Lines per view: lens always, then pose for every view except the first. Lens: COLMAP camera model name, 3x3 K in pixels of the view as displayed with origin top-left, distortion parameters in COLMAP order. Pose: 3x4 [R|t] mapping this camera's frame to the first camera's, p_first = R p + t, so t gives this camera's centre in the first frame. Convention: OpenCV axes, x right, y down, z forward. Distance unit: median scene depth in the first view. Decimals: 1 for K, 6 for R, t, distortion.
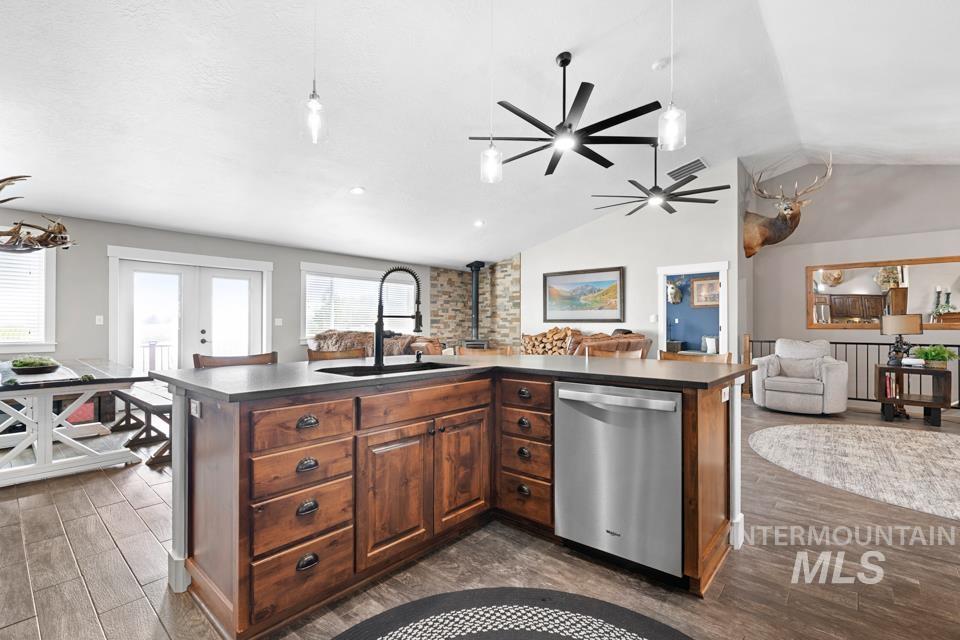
lens RADIAL K [[431.1, 0, 478.5], [0, 431.1, 322.5], [0, 0, 1]] dist [0.004818, -0.000512]
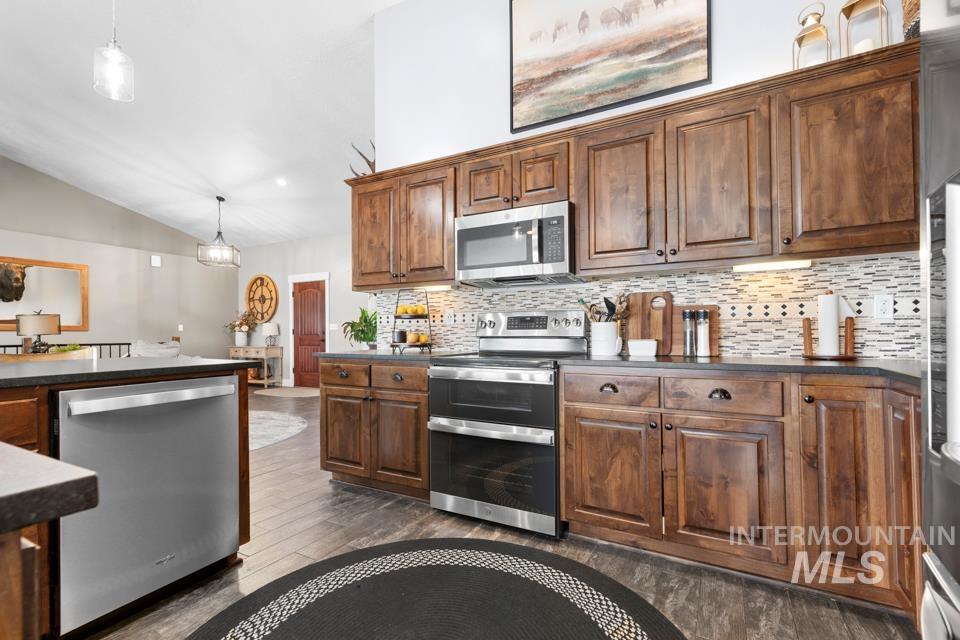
lens RADIAL K [[431.1, 0, 501.3], [0, 431.1, 323.7], [0, 0, 1]] dist [0.004818, -0.000512]
pose [[-0.232517, 0.015899, 0.972462, -0.232106], [0.000492, 0.999868, -0.016229, 0.018318], [-0.972592, -0.003295, -0.232494, 0.204082]]
